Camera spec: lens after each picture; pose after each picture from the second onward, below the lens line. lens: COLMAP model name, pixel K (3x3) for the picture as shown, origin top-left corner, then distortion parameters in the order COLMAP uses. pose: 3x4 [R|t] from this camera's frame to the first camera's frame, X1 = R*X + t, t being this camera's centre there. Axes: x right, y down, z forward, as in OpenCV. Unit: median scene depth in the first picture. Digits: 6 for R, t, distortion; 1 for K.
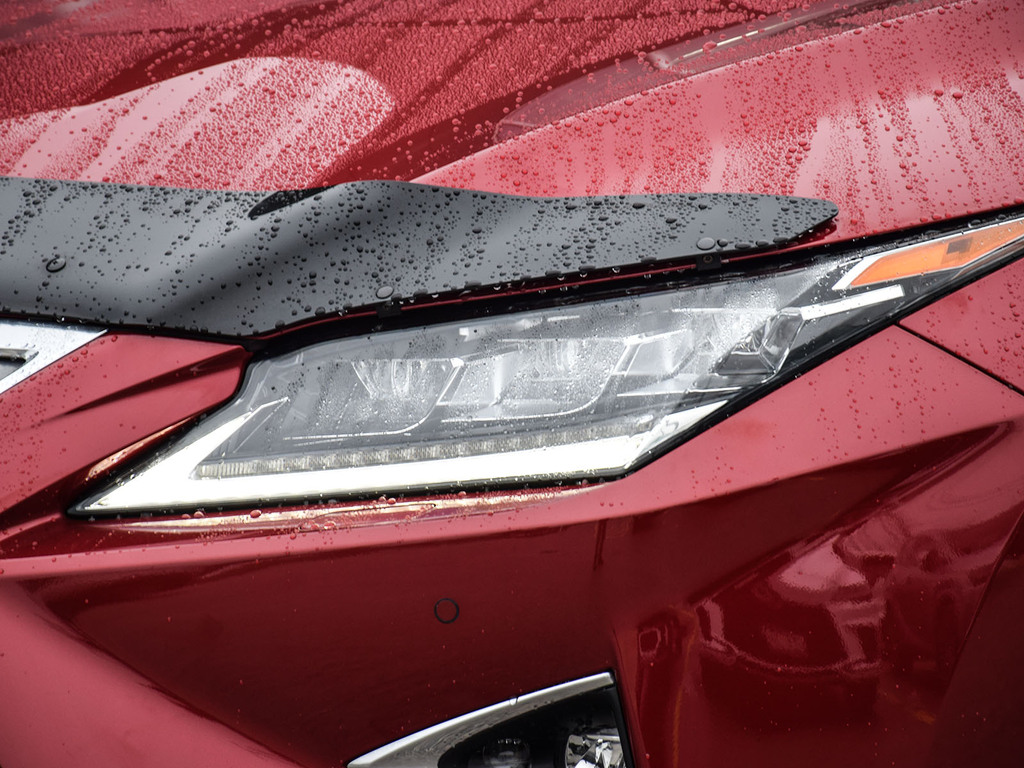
lens RADIAL K [[5607.5, 0, 512.0], [0, 5607.5, 384.0], [0, 0, 1]] dist [0.089260, 7.408392]
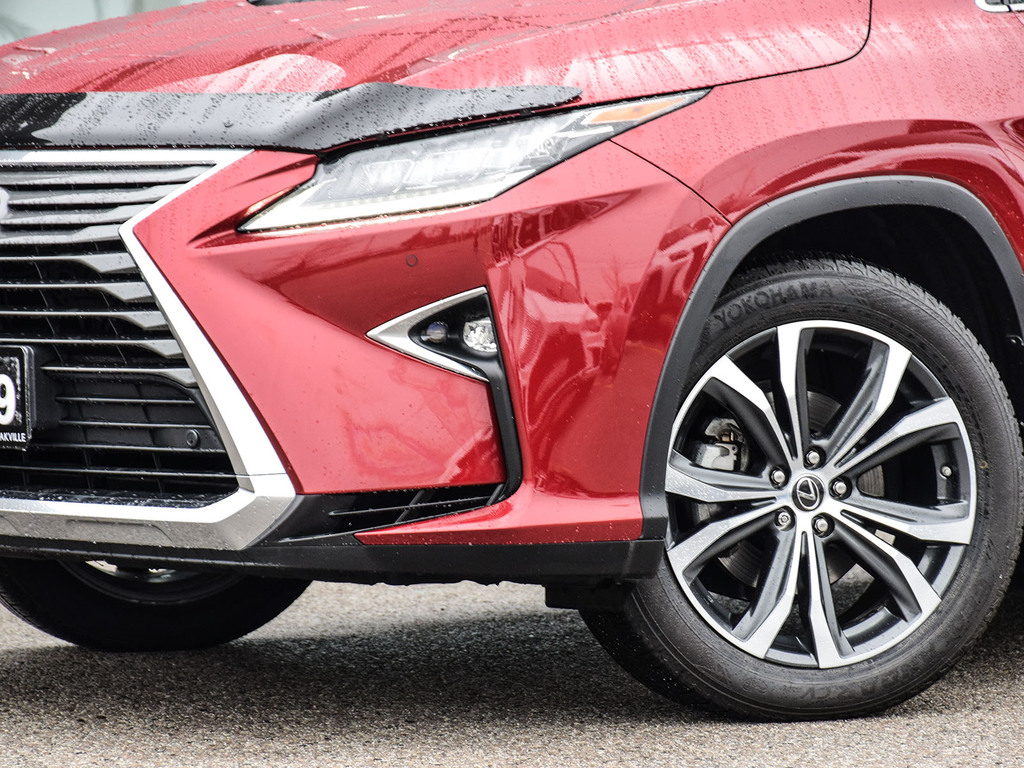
lens RADIAL K [[4354.0, 0, 512.0], [0, 4354.0, 384.0], [0, 0, 1]] dist [-0.088404, -0.627077]
pose [[0.998636, -0.006959, 0.051743, -0.060301], [0.011845, 0.995433, -0.094726, 0.247477], [-0.050848, 0.095209, 0.994158, -0.707193]]
